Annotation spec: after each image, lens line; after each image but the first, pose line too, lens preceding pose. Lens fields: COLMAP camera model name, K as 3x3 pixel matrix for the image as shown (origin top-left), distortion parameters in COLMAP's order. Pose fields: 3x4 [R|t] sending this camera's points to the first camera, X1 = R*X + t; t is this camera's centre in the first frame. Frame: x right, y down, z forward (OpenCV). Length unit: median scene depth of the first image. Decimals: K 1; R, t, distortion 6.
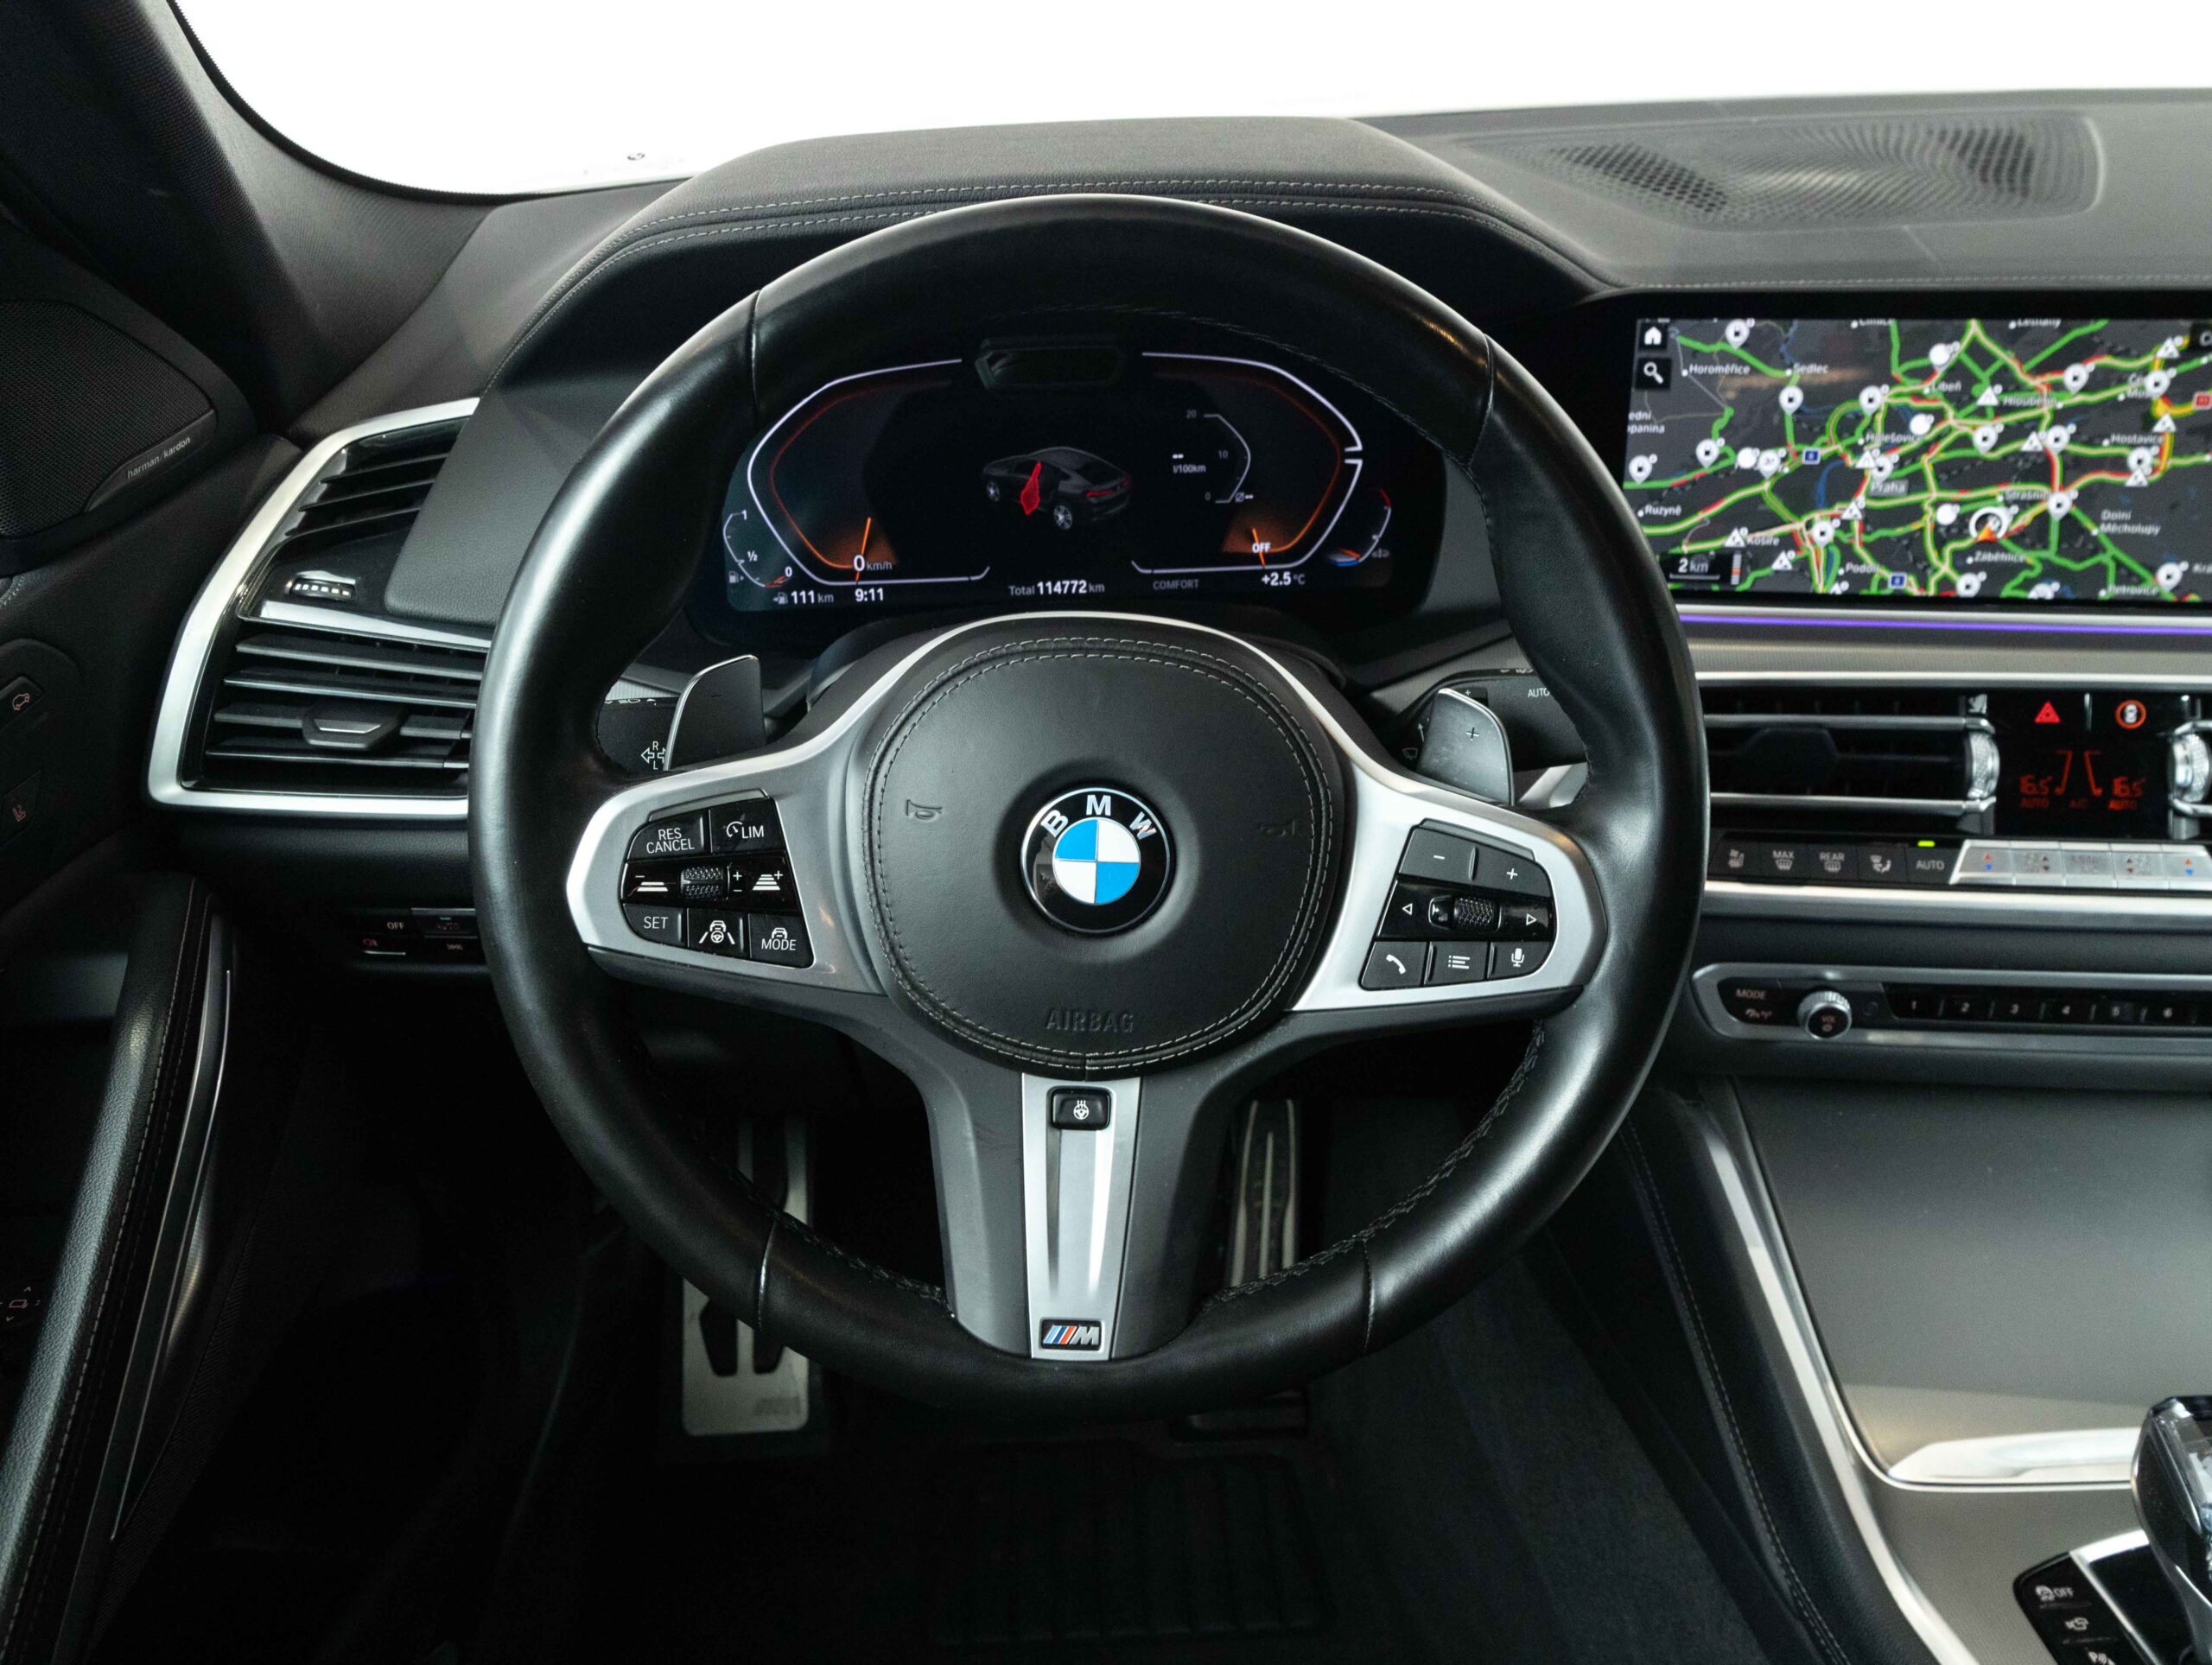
lens RADIAL K [[1782.1, 0, 1093.8], [0, 1782.1, 841.0], [0, 0, 1]] dist [0.041182, 0.007745]
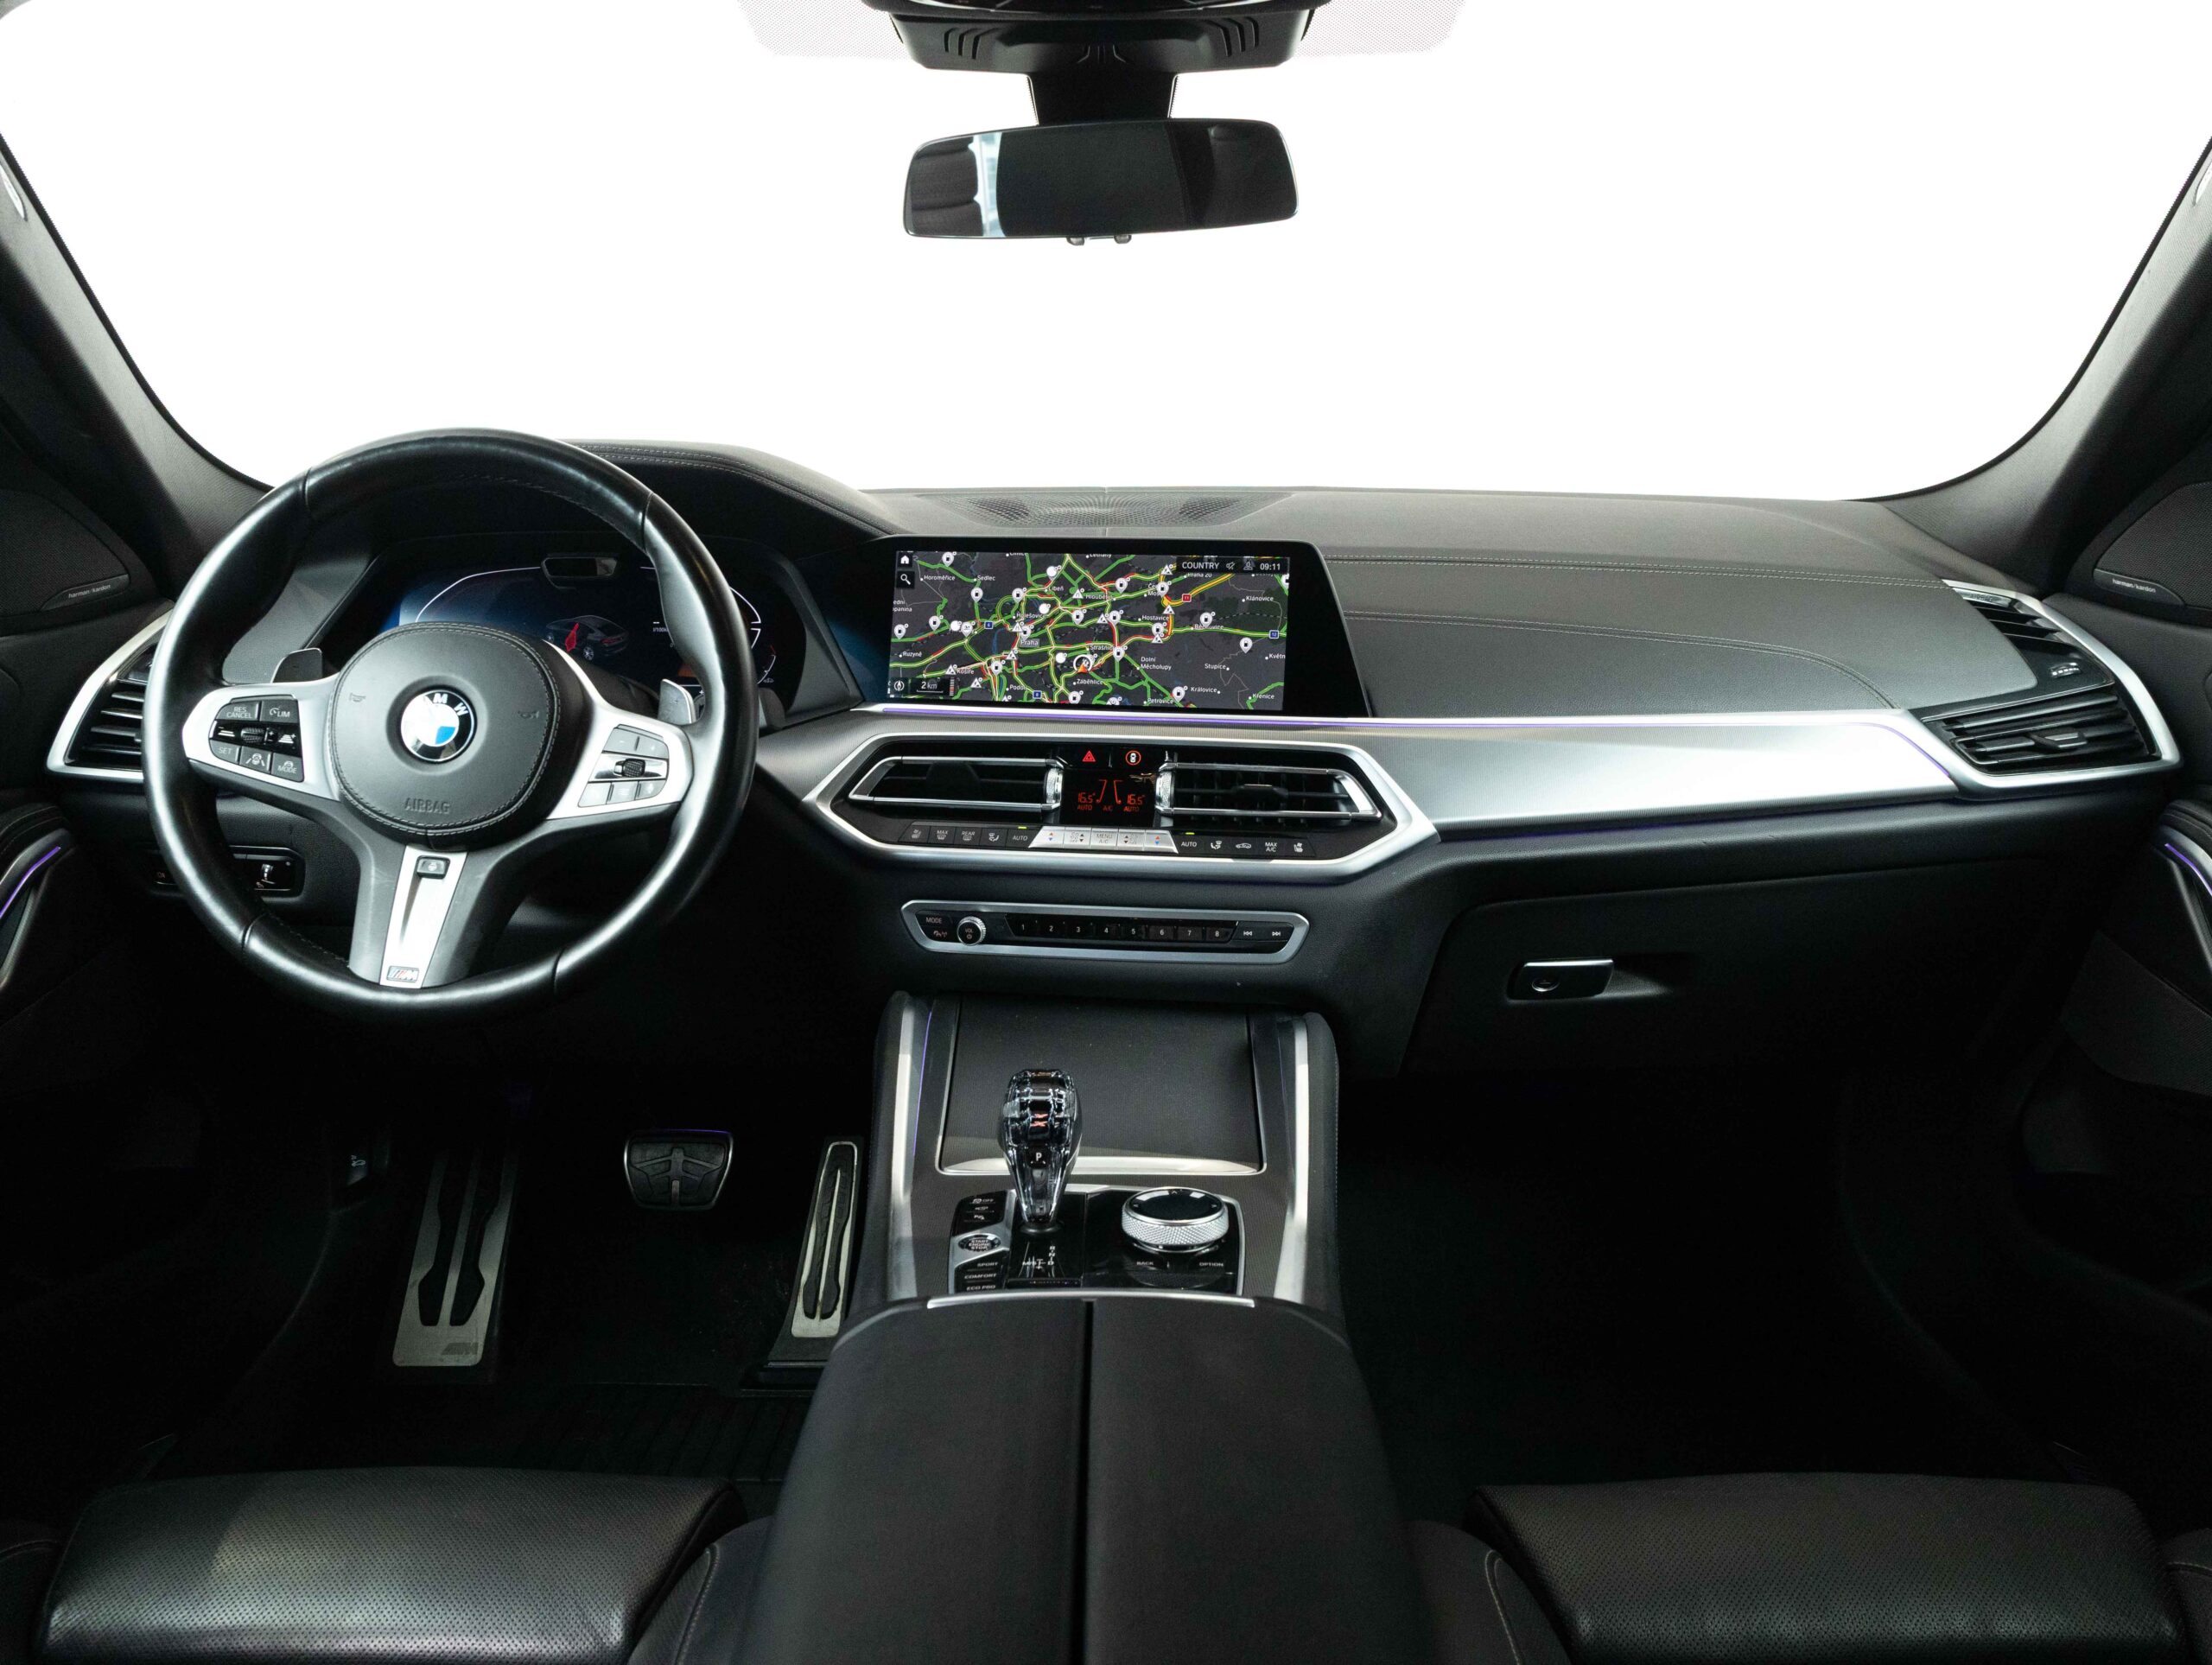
lens RADIAL K [[1782.1, 0, 1103.5], [0, 1782.1, 852.5], [0, 0, 1]] dist [0.041182, 0.007745]
pose [[0.995215, 0.035546, -0.091017, 0.694821], [-0.059238, 0.960271, -0.272708, 0.485547], [0.077707, 0.276795, 0.957782, -0.629635]]
